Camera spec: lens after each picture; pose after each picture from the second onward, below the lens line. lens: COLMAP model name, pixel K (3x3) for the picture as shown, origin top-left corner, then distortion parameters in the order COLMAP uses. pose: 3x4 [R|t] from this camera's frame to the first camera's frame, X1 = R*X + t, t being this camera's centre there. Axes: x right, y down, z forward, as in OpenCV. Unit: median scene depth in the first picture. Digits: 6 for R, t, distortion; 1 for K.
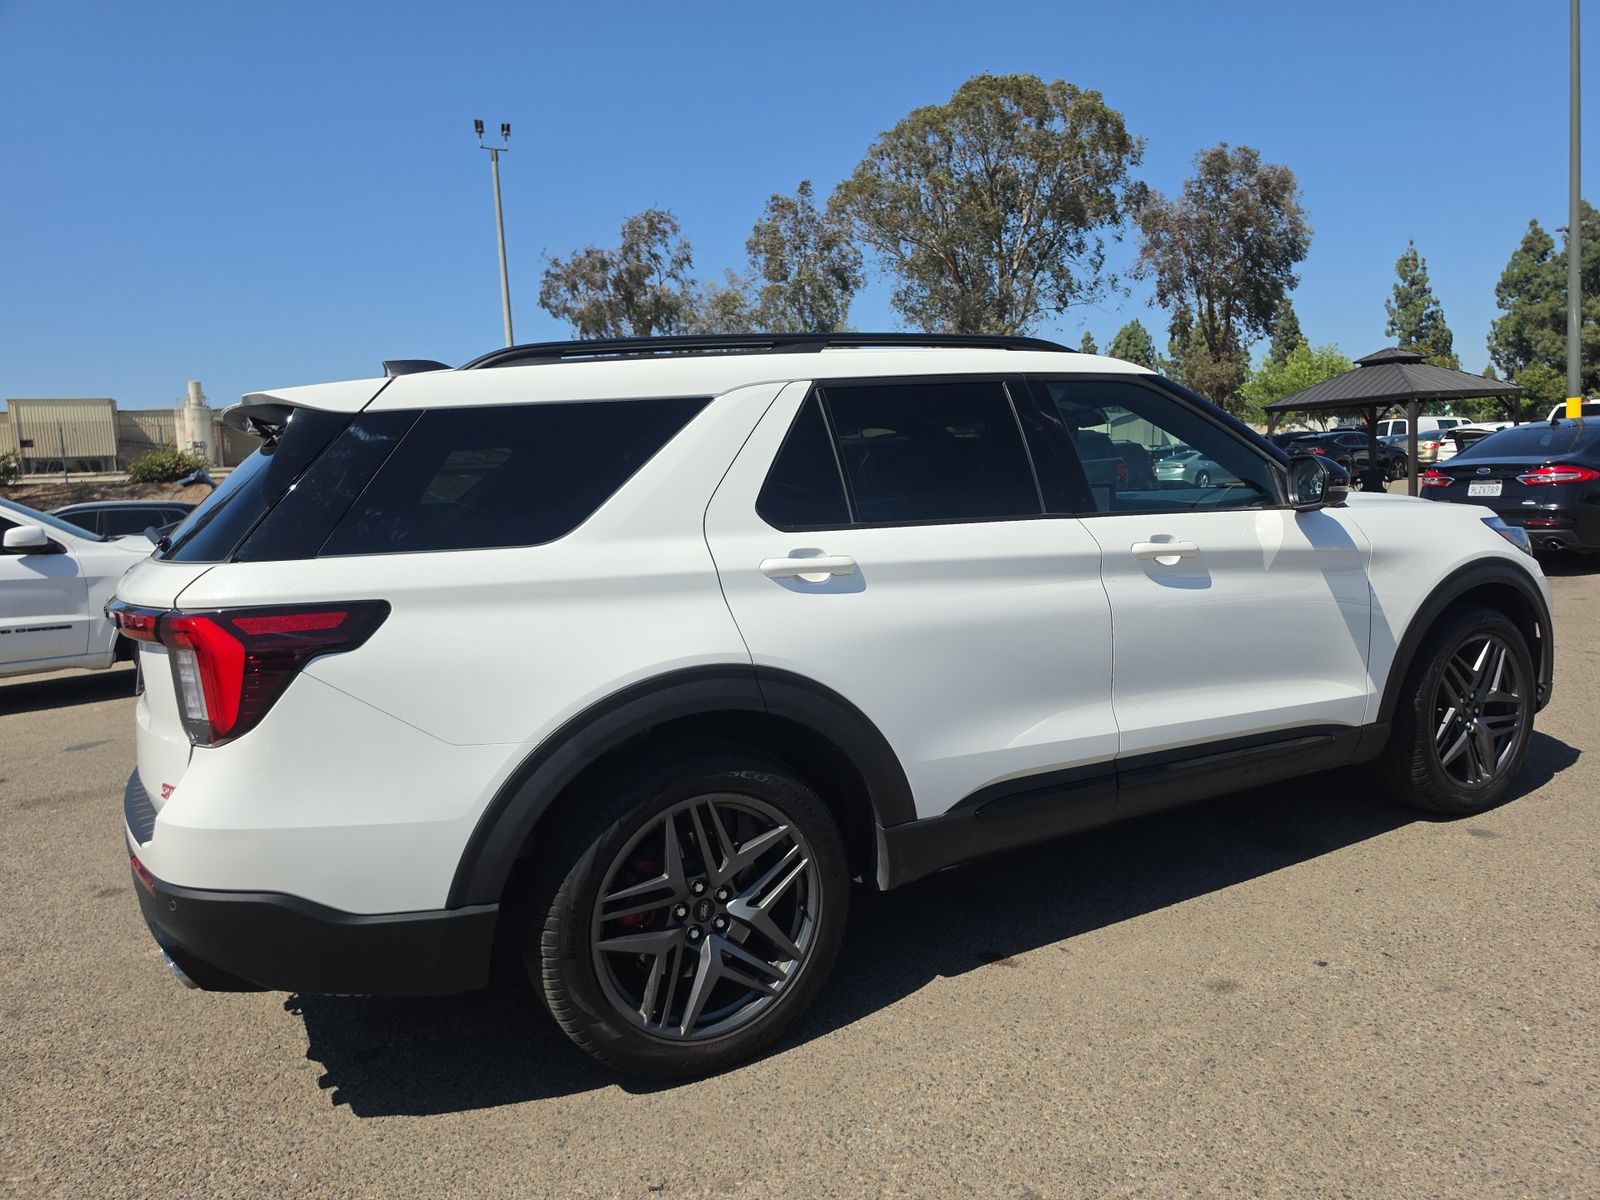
lens RADIAL K [[1127.5, 0, 800.0], [0, 1127.5, 600.0], [0, 0, 1]] dist [0.008086, -0.001335]
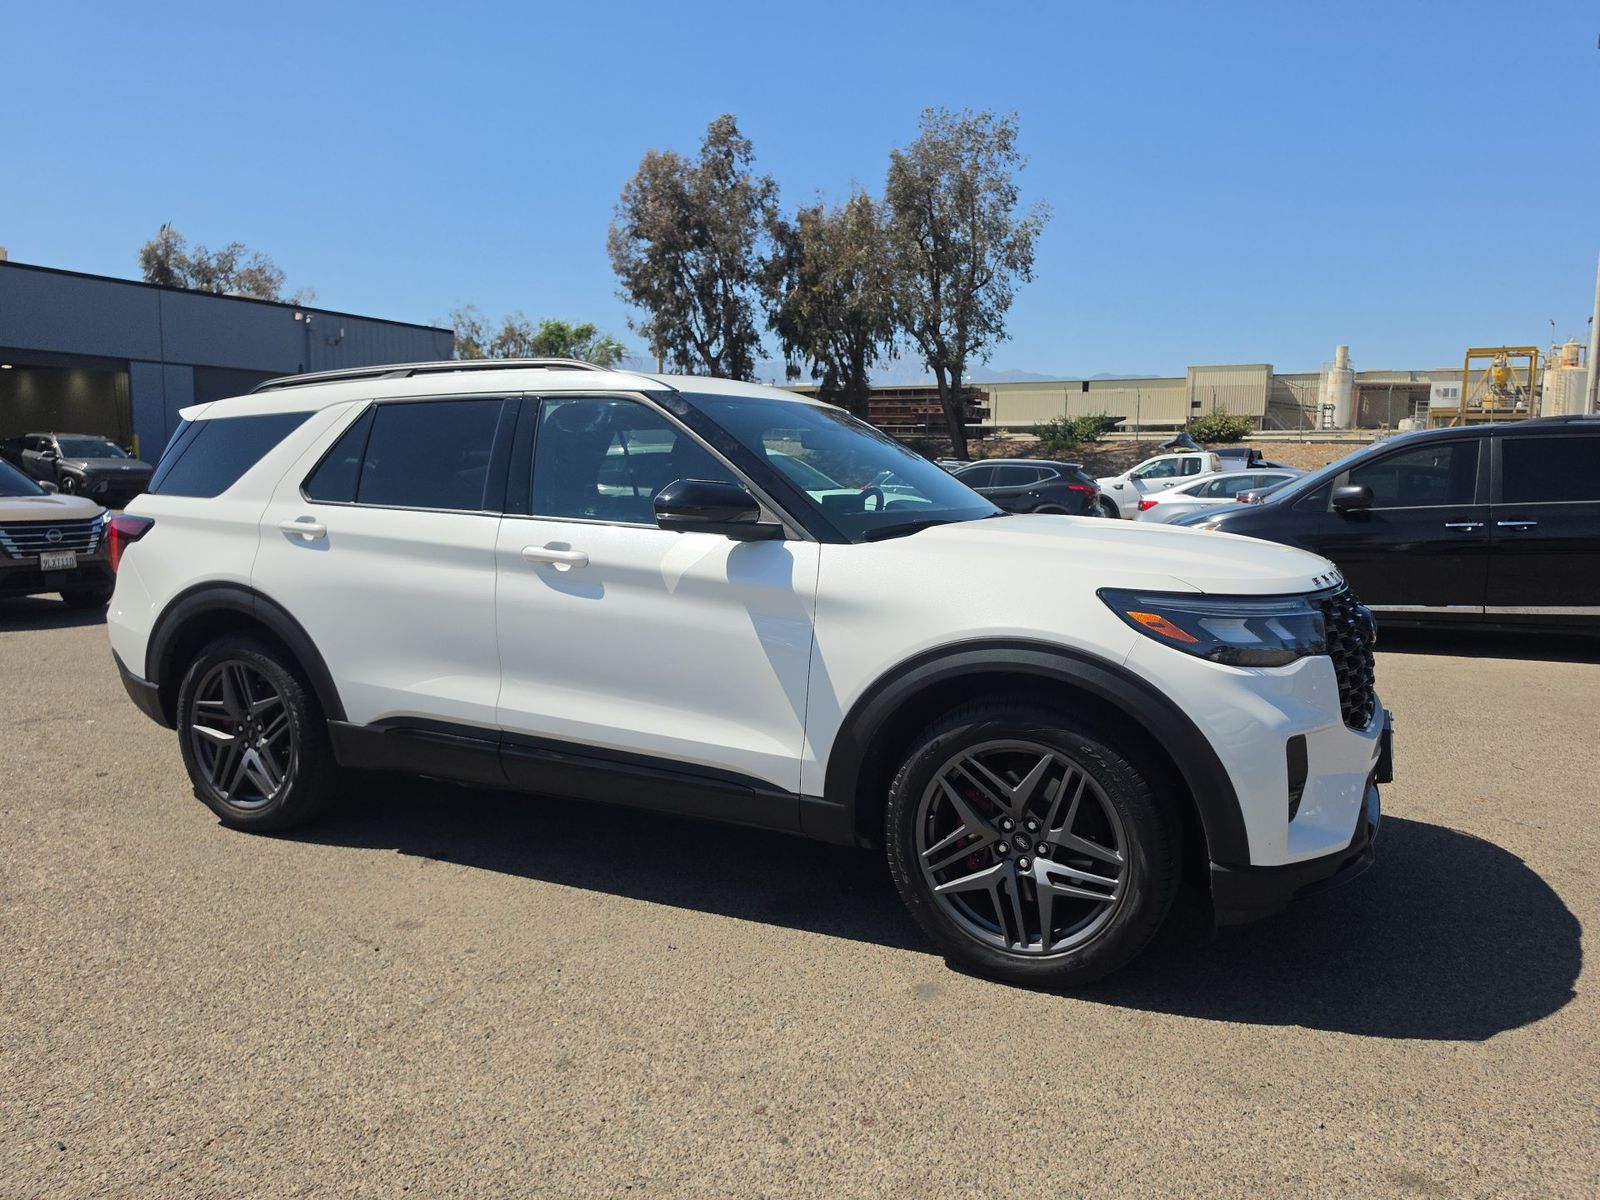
lens RADIAL K [[1127.5, 0, 800.0], [0, 1127.5, 600.0], [0, 0, 1]] dist [0.008086, -0.001335]
pose [[0.571930, 0.153499, -0.805813, 1.216368], [-0.126493, 0.987090, 0.098252, -0.126367], [0.810491, 0.045736, 0.583962, 0.506976]]
